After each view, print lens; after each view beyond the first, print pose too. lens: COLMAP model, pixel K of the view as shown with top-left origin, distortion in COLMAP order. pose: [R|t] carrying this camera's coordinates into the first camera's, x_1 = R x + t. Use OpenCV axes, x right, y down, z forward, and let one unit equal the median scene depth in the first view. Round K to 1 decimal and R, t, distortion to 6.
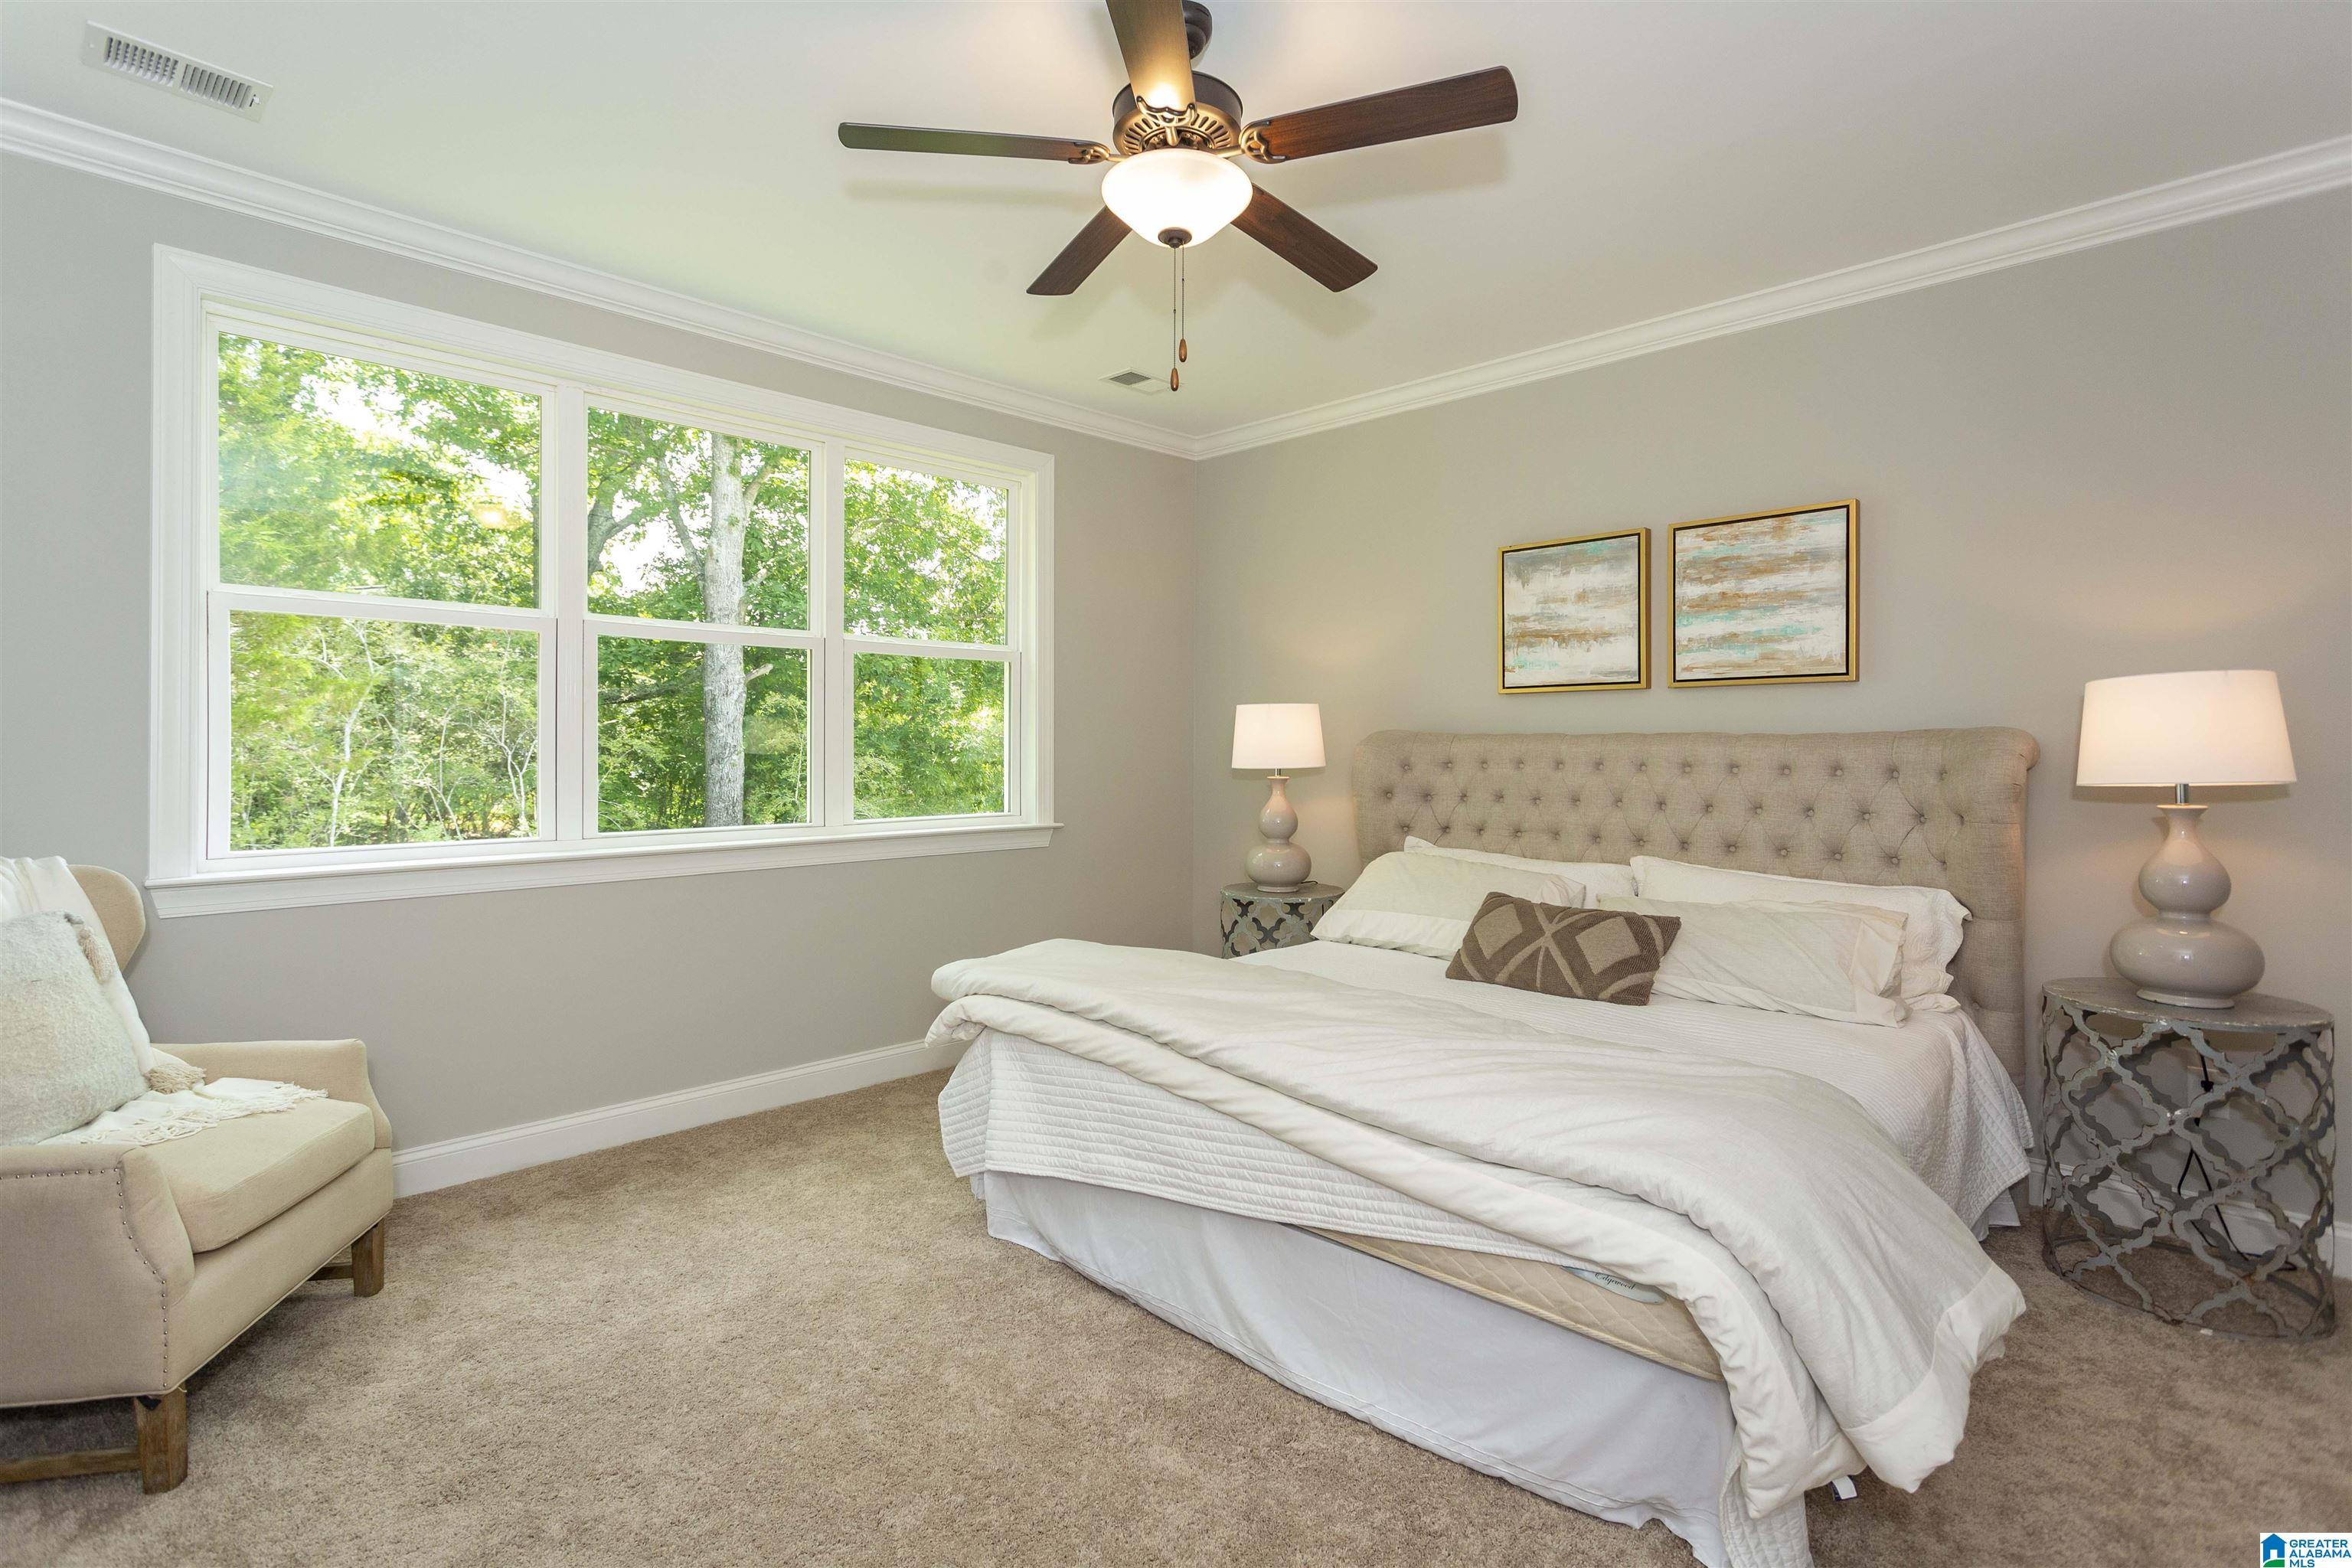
lens RADIAL K [[1147.2, 0, 1176.0], [0, 1147.2, 765.5], [0, 0, 1]] dist [0.001671, 0.000257]
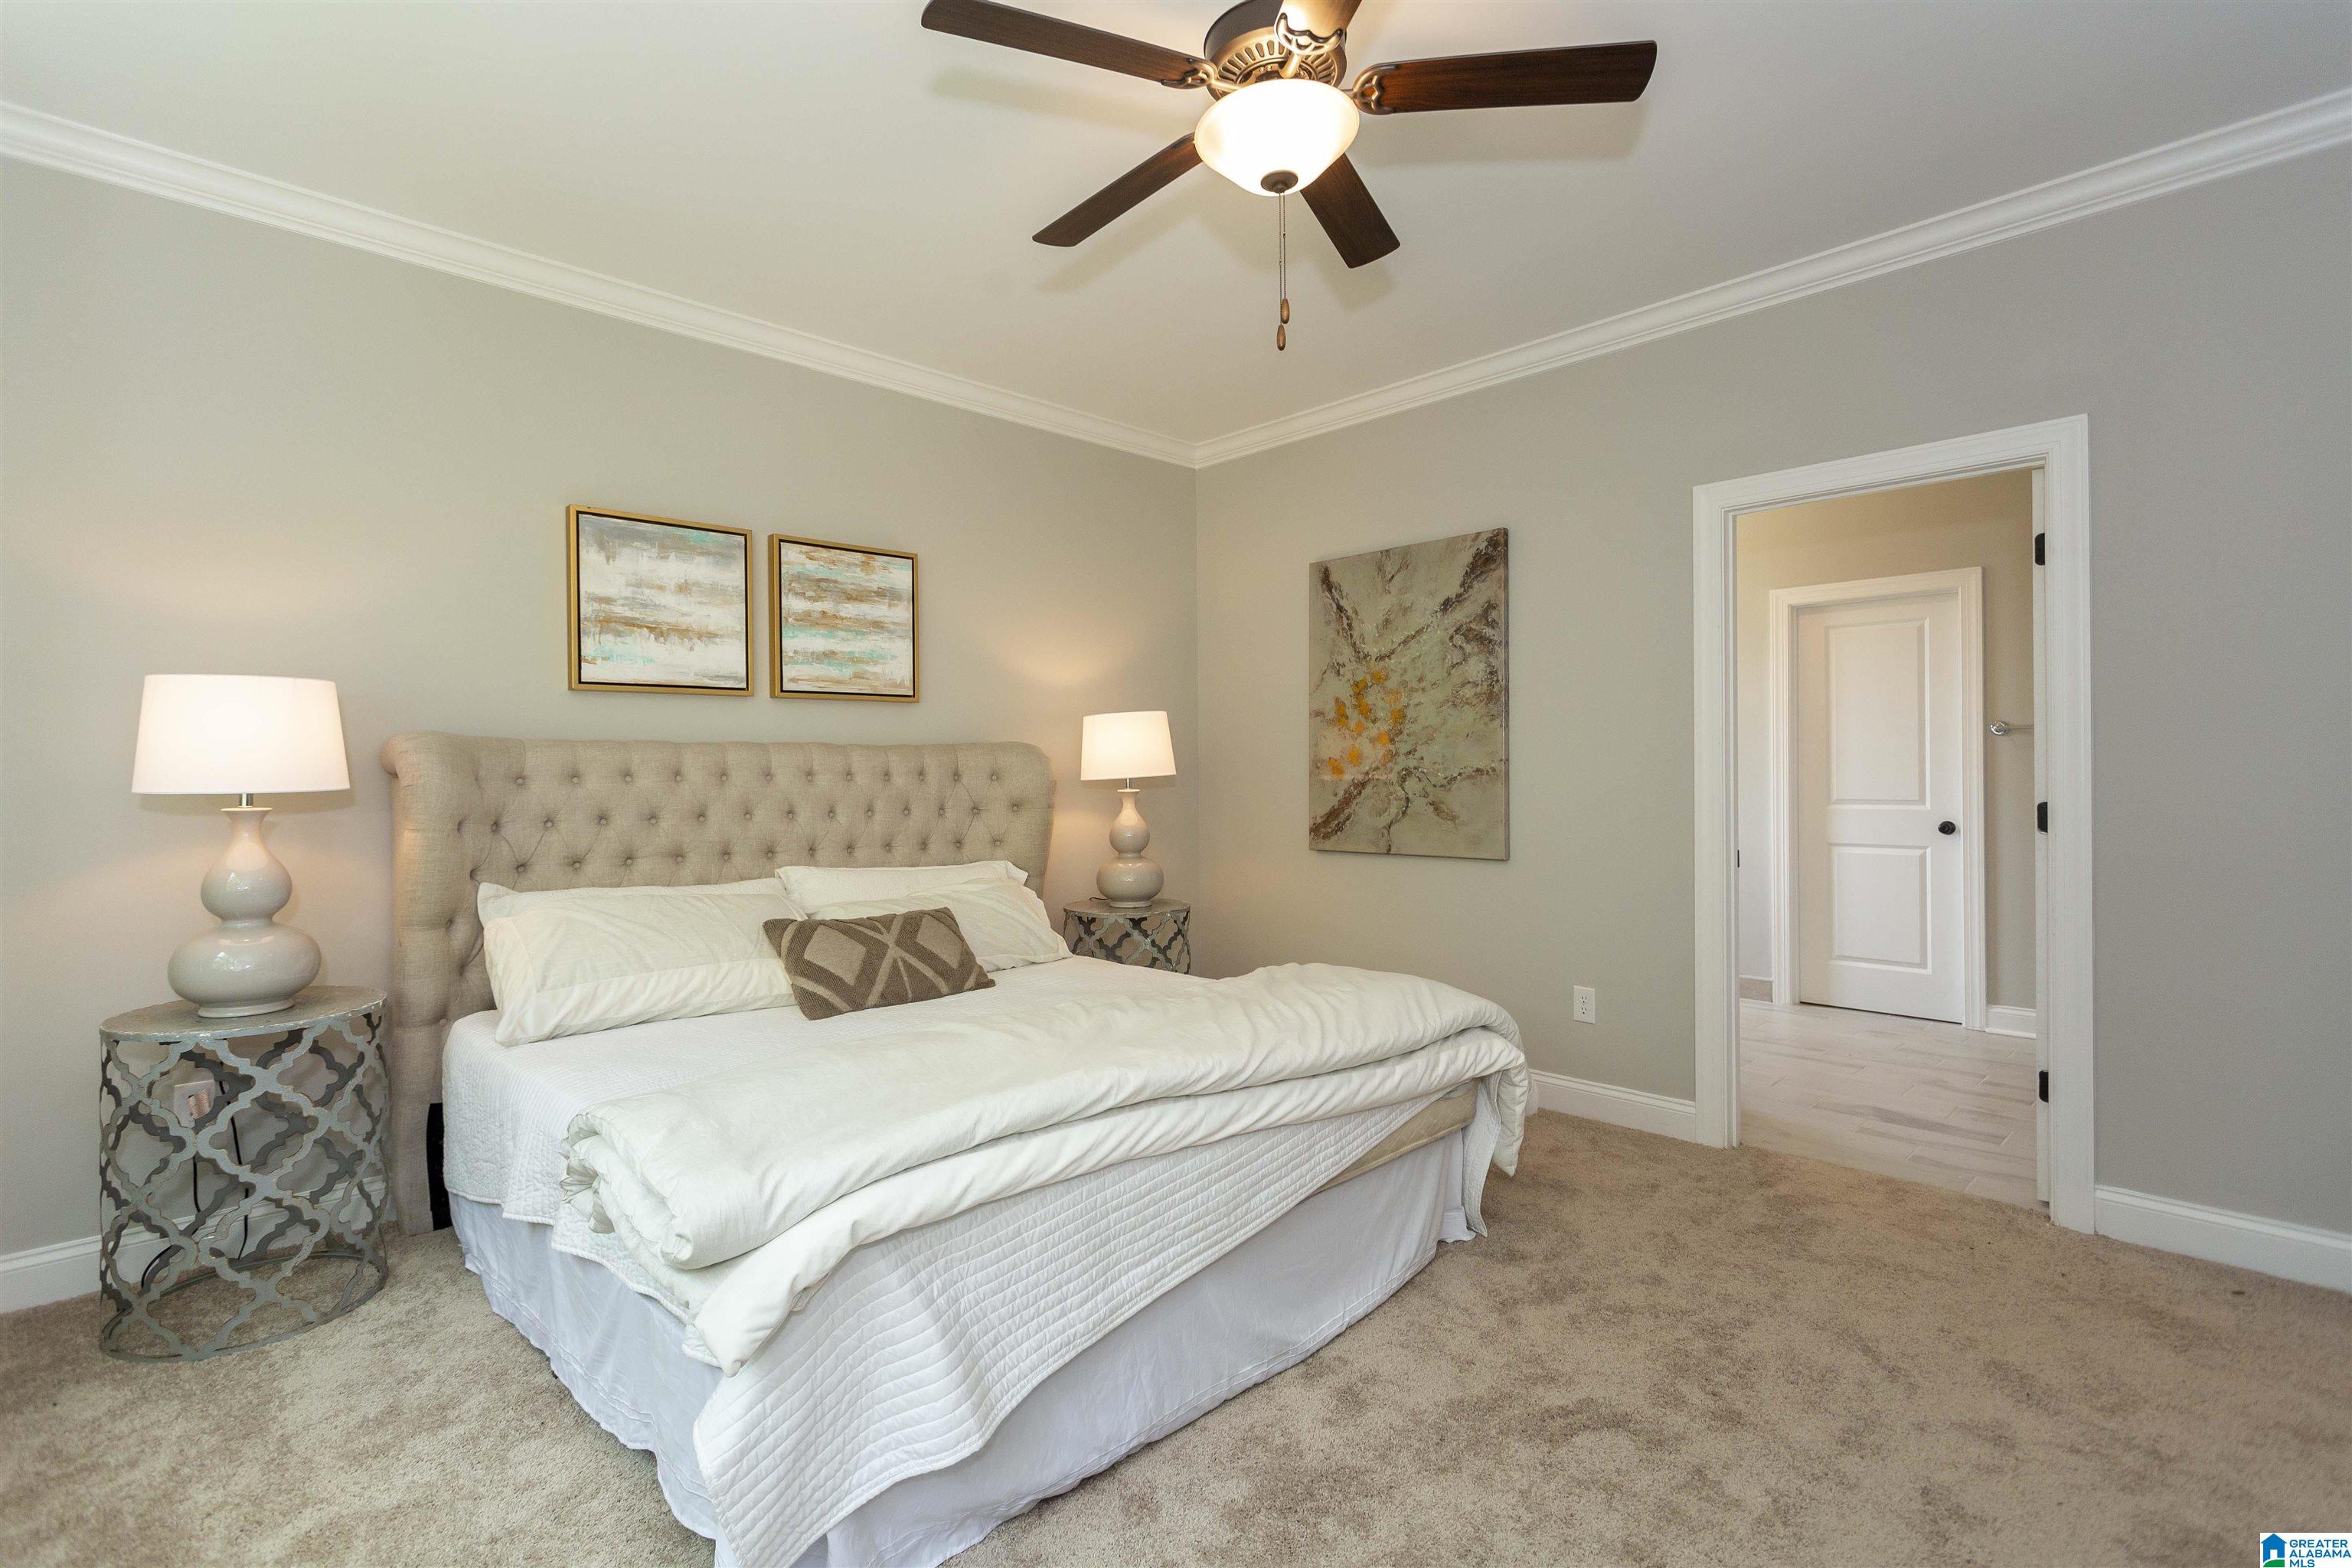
lens RADIAL K [[1129.0, 0, 1175.2], [0, 1129.0, 771.5], [0, 0, 1]] dist [0.051038, 0.000010]
pose [[0.022910, -0.014065, 0.999639, -0.564593], [0.017909, 0.999746, 0.013656, -0.010117], [-0.999577, 0.017590, 0.023157, 0.638224]]
